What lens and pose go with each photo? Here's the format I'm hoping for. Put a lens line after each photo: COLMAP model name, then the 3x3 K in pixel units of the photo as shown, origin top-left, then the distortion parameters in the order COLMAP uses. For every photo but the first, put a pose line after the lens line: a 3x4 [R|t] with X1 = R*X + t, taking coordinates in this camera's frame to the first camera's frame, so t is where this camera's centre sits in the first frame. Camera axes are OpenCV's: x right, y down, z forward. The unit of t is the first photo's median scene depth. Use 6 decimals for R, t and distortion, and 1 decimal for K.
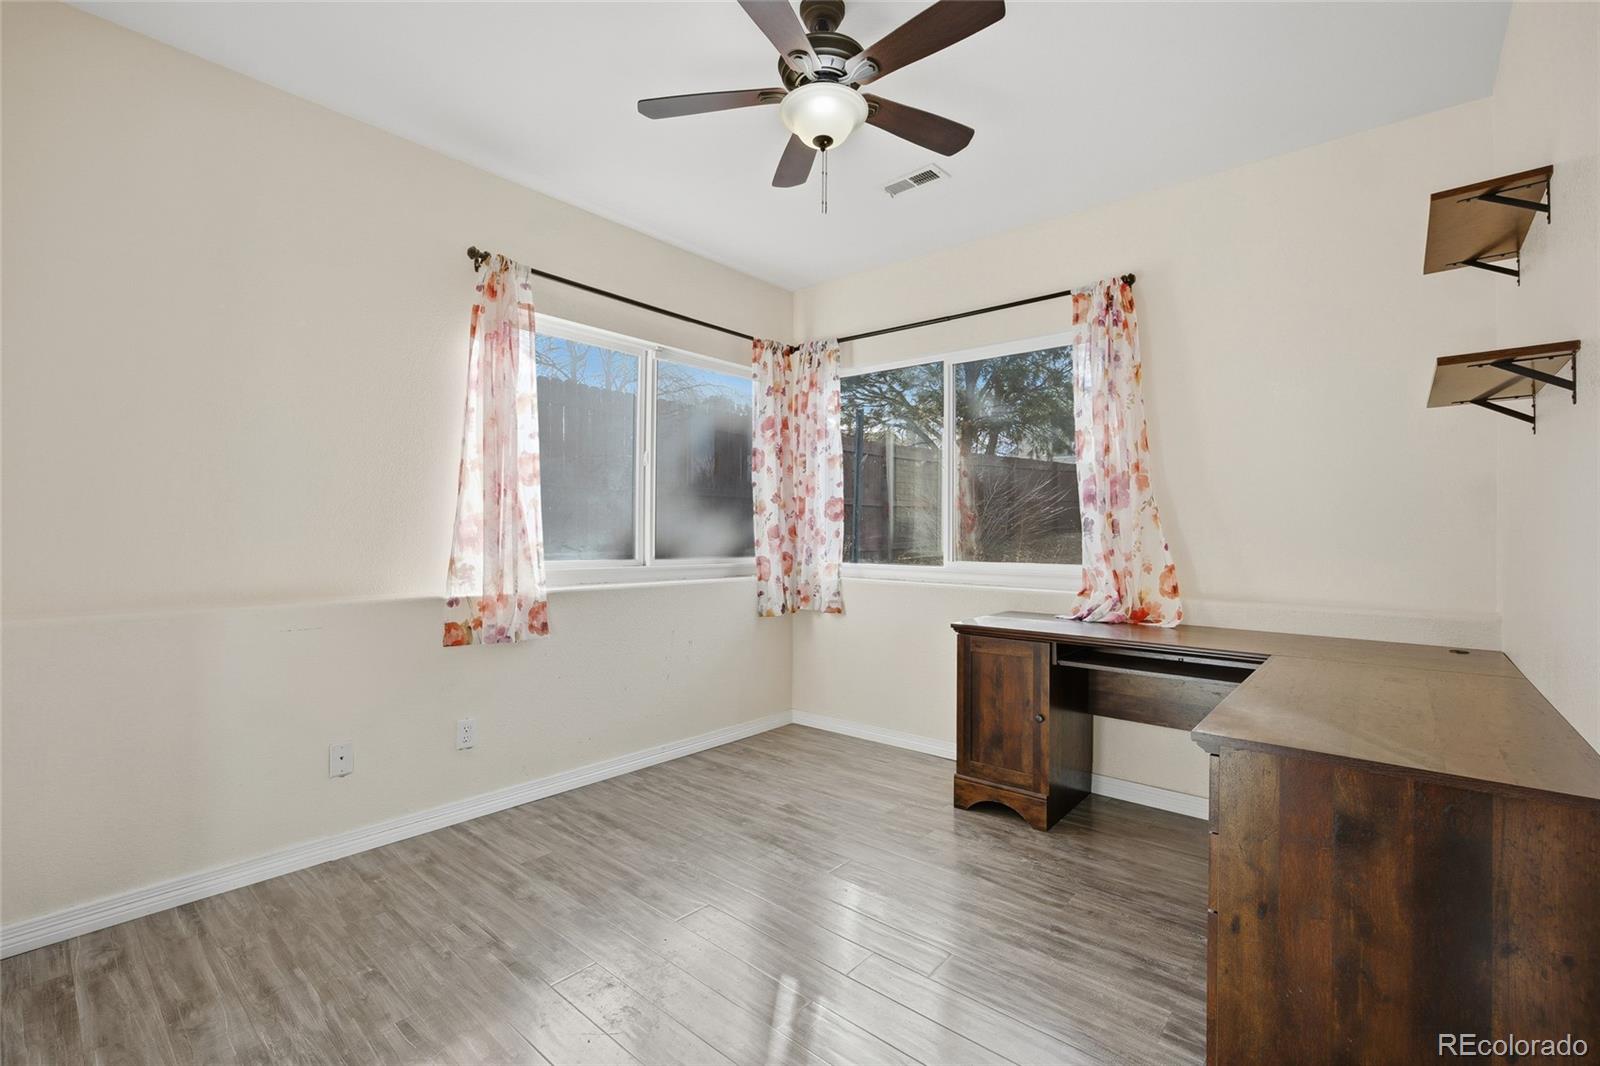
lens RADIAL K [[703.5, 0, 800.0], [0, 703.5, 533.0], [0, 0, 1]] dist [-0.031383, 0.008394]
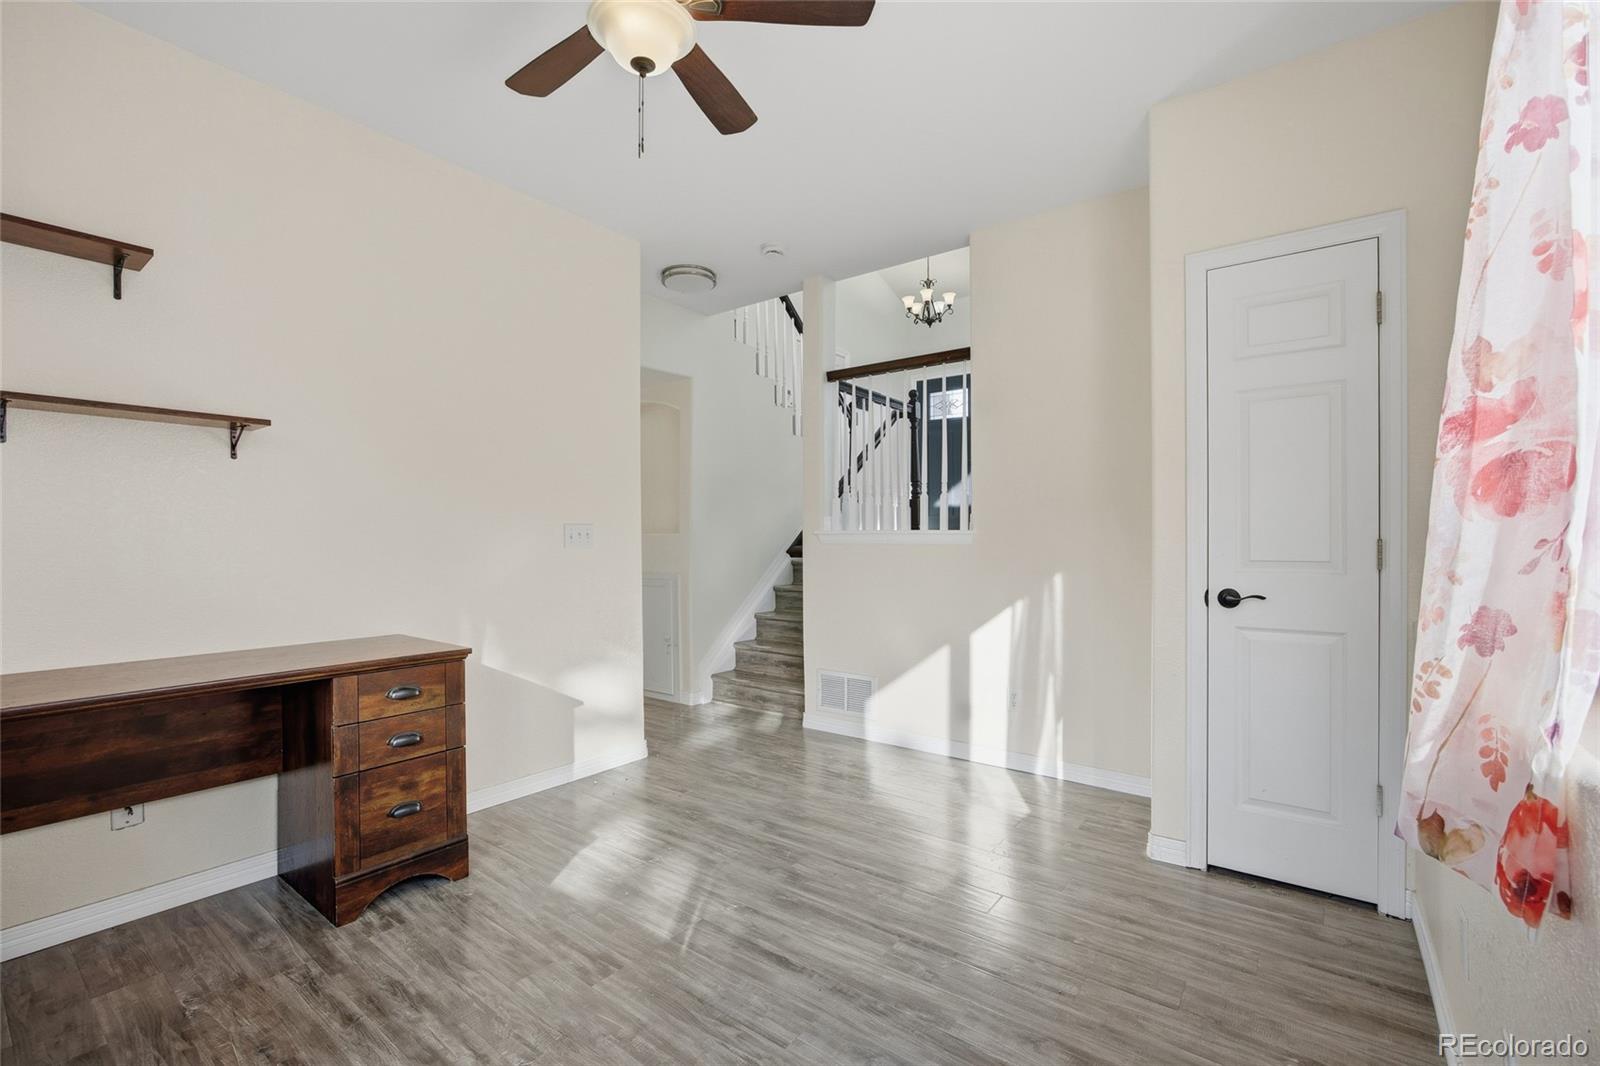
lens RADIAL K [[703.5, 0, 800.0], [0, 703.5, 533.0], [0, 0, 1]] dist [-0.031383, 0.008394]
pose [[-0.998737, -0.005401, -0.049958, -0.124847], [-0.005207, 0.999978, -0.004018, -0.002736], [0.049978, -0.003753, -0.998743, 1.972930]]
